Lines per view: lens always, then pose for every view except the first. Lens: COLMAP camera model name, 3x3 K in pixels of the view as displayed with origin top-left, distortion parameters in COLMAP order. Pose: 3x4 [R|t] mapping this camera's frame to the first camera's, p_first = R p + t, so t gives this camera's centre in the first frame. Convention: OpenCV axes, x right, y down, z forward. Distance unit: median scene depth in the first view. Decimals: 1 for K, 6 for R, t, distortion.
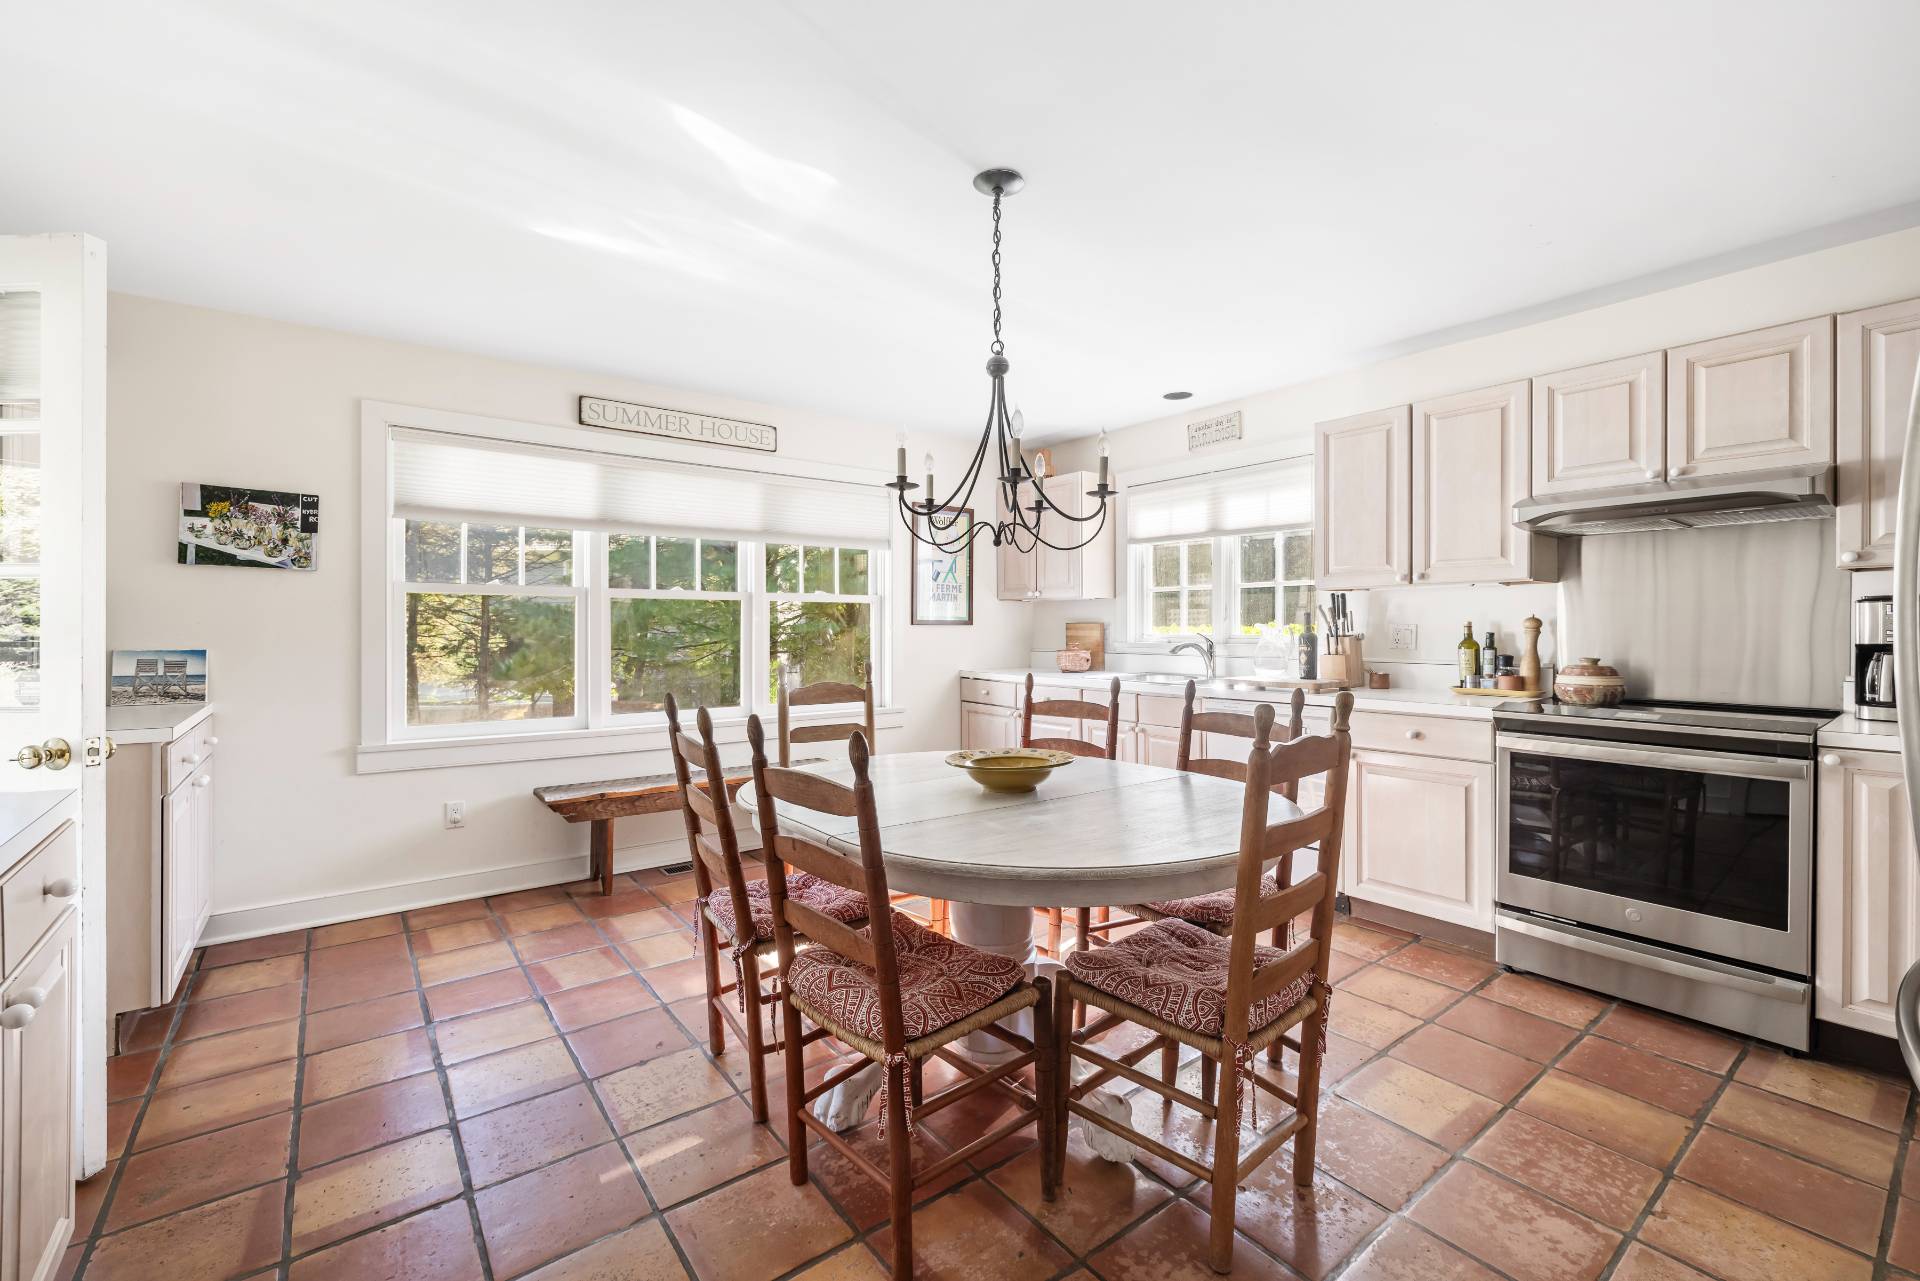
lens RADIAL K [[805.8, 0, 954.5], [0, 805.8, 648.4], [0, 0, 1]] dist [0.000700, 0.000157]
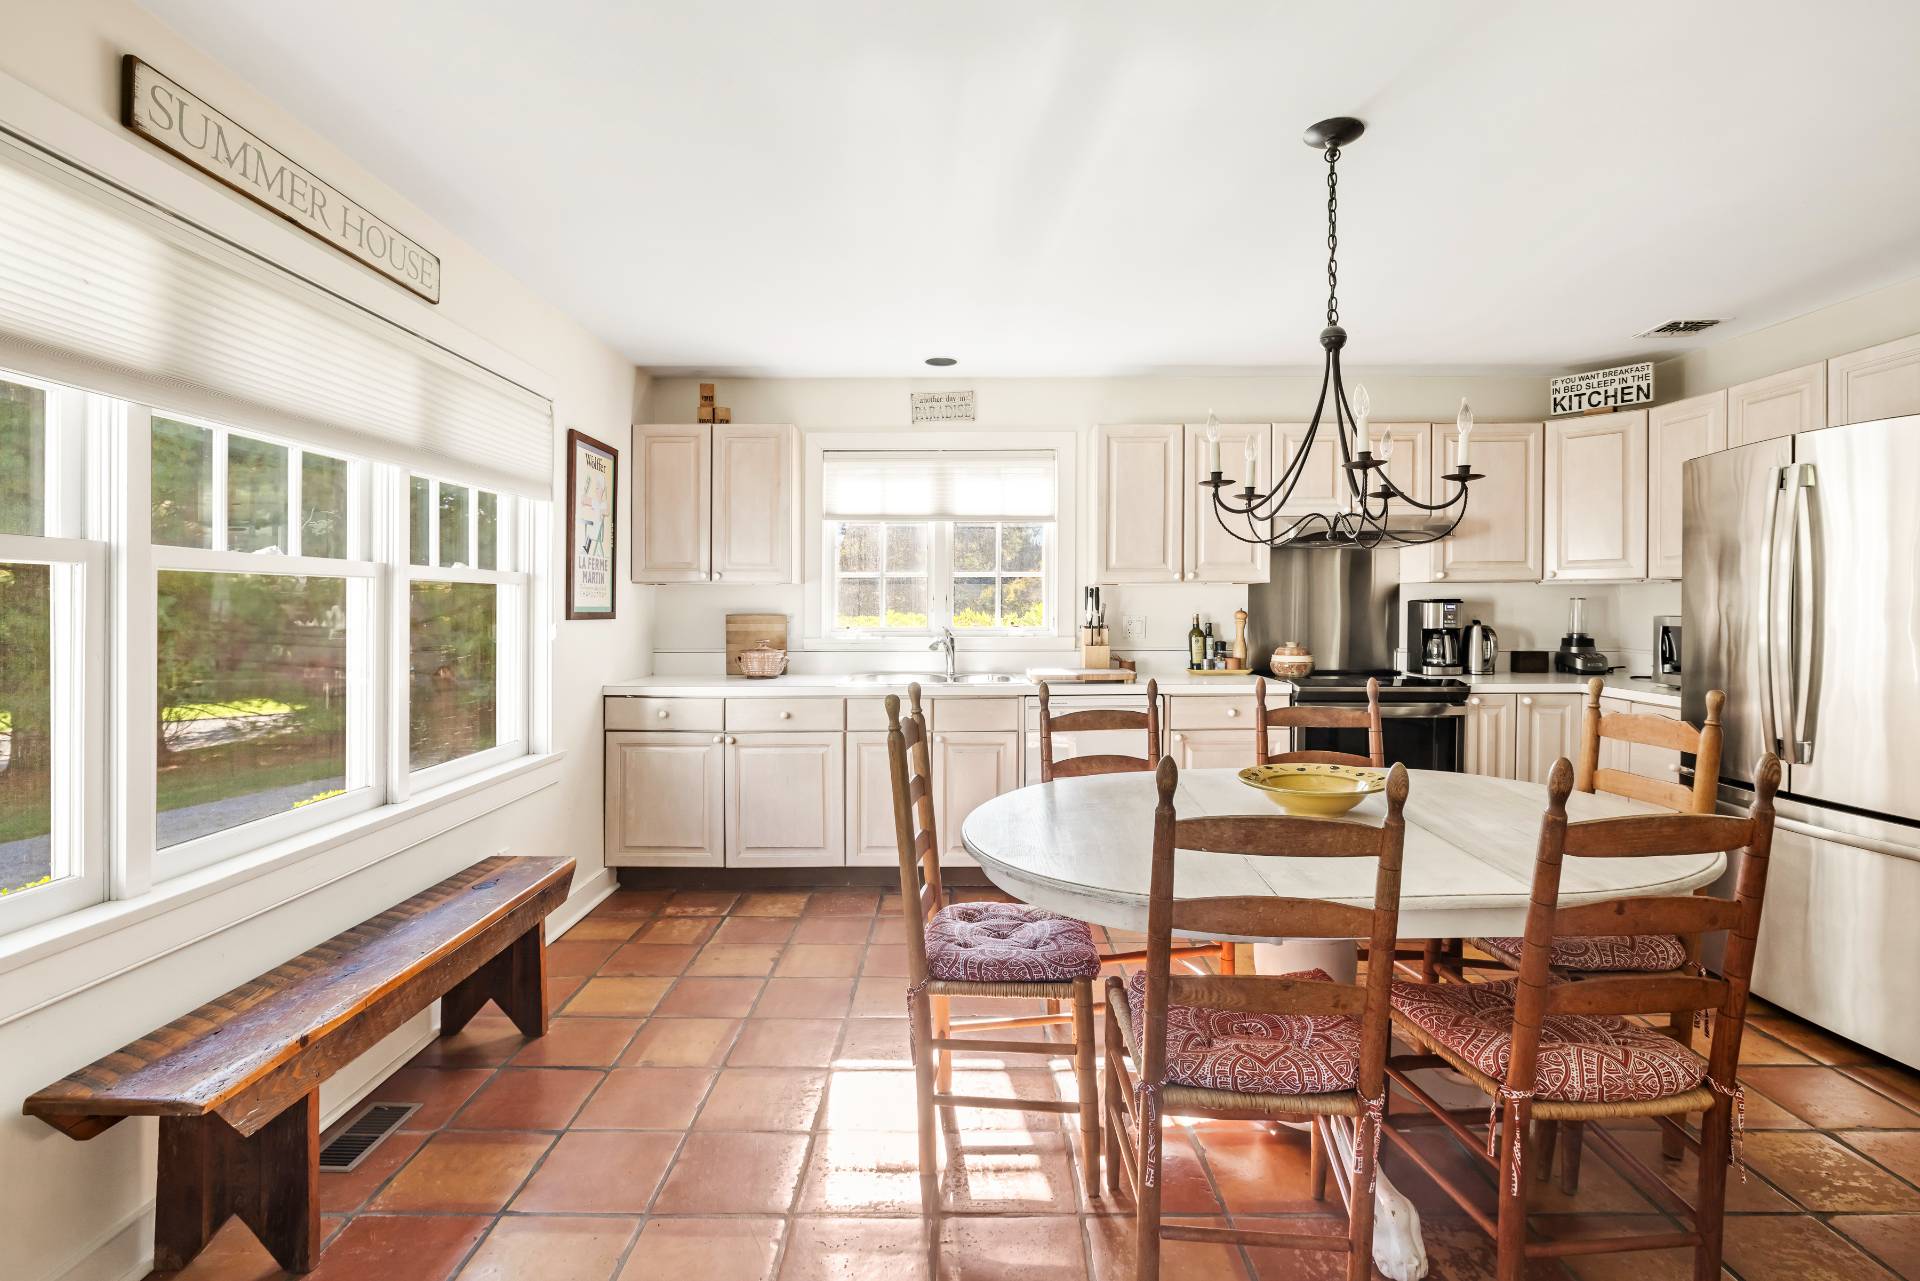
lens RADIAL K [[916.5, 0, 952.6], [0, 916.5, 611.3], [0, 0, 1]] dist [-0.000844, 0.000117]
pose [[0.608570, -0.004374, 0.793488, -0.533028], [0.023572, 0.999643, -0.012568, -0.023680], [-0.793150, 0.026352, 0.608456, 0.382758]]
